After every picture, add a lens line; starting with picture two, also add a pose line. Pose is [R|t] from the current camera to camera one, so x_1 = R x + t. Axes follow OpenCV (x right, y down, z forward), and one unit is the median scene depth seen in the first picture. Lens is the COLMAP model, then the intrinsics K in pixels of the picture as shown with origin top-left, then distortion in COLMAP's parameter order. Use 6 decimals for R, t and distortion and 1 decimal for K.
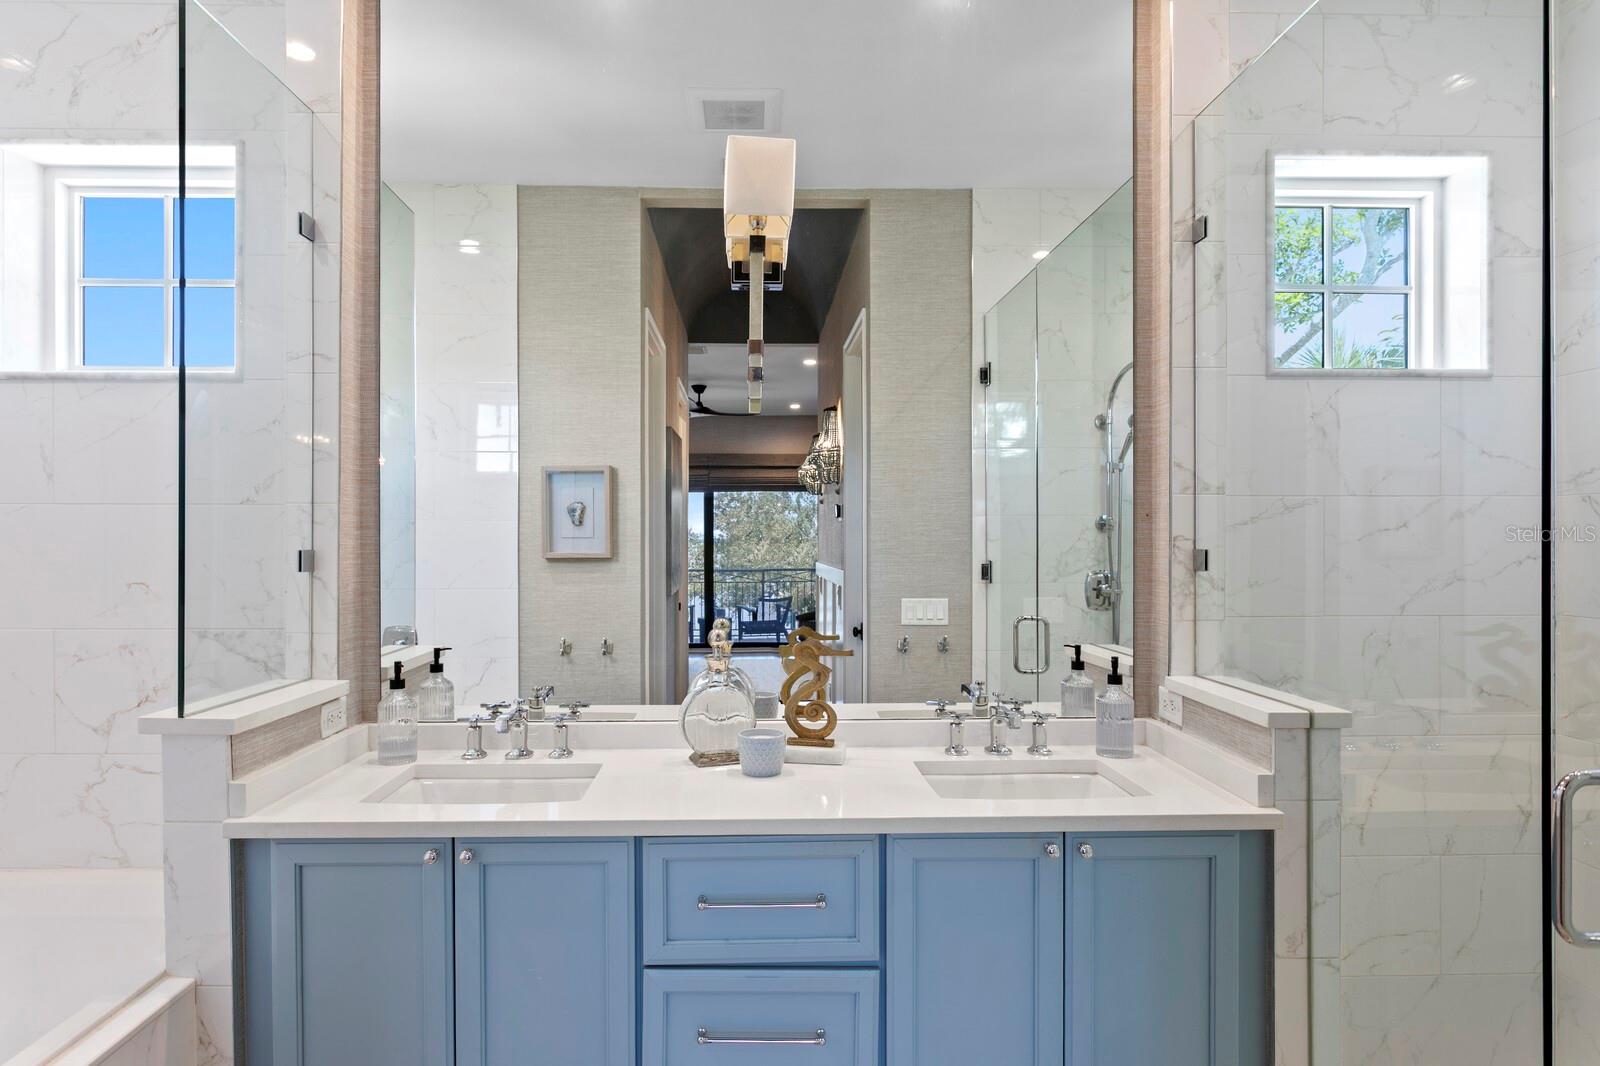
lens RADIAL K [[925.0, 0, 765.3], [0, 925.0, 552.0], [0, 0, 1]] dist [0.001398, -0.000082]
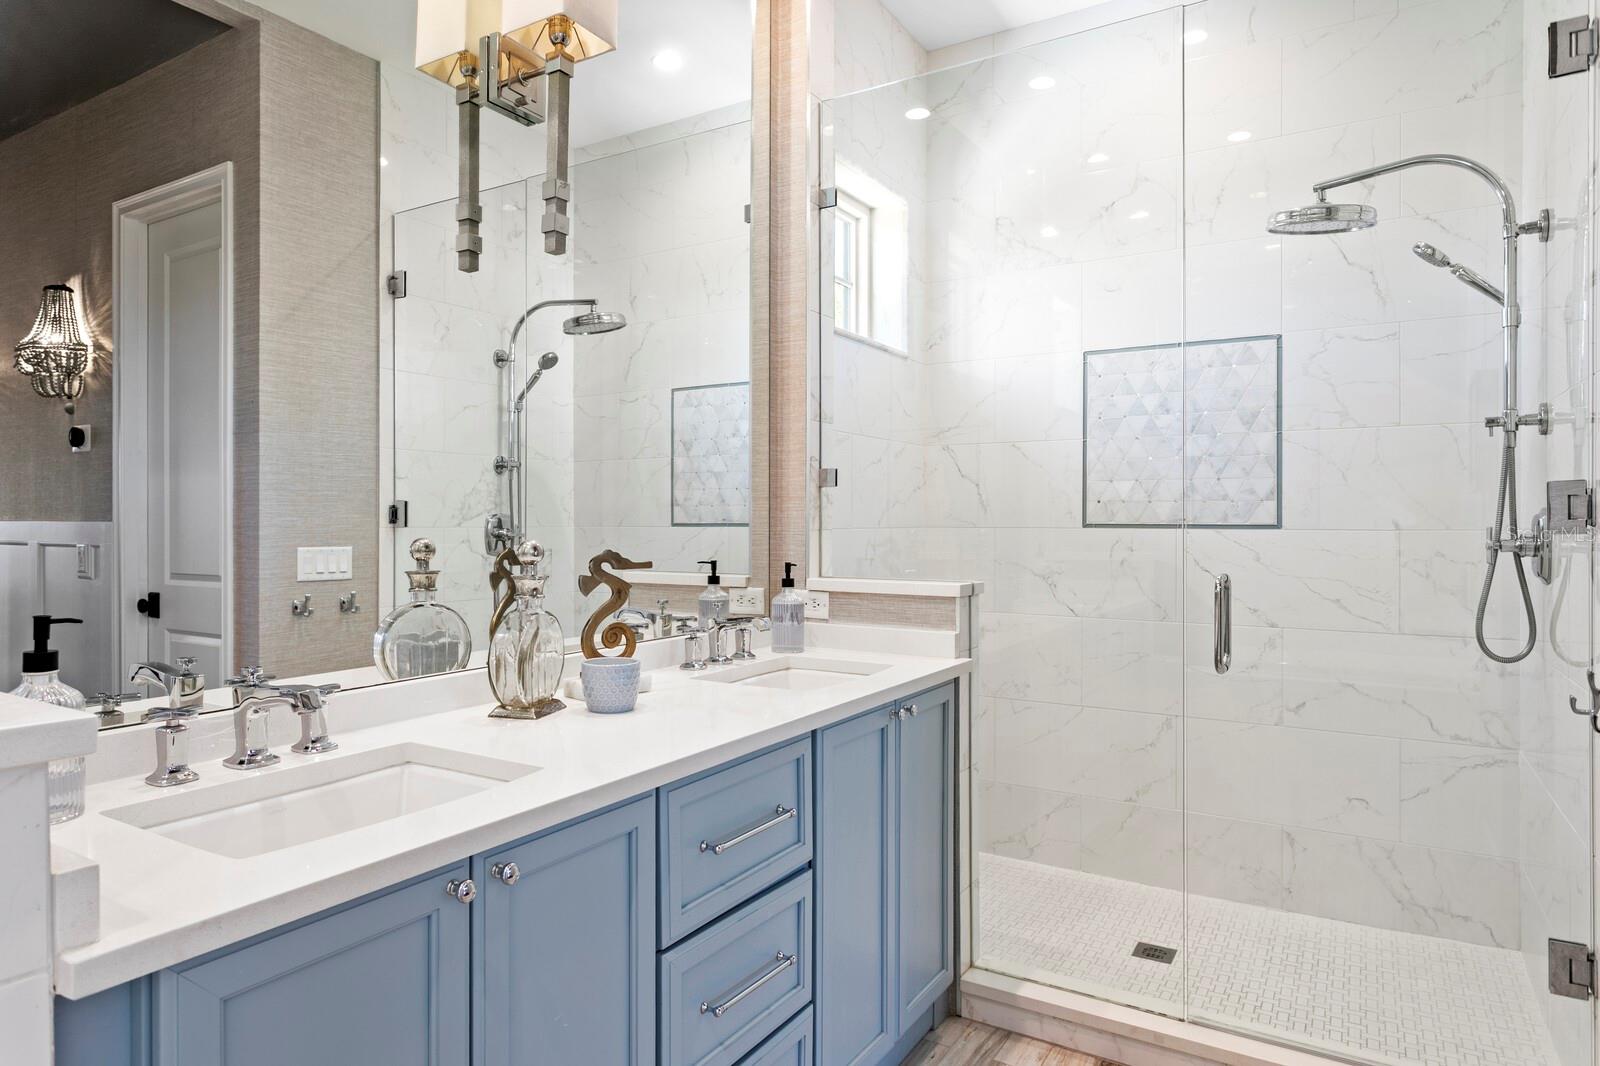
lens RADIAL K [[975.2, 0, 800.0], [0, 975.2, 533.0], [0, 0, 1]] dist [-0.000541, 0.001608]
pose [[0.534382, -0.009016, 0.845195, -0.325891], [0.012025, 0.999923, 0.003063, 0.040732], [-0.845157, 0.008526, 0.534449, 0.199881]]
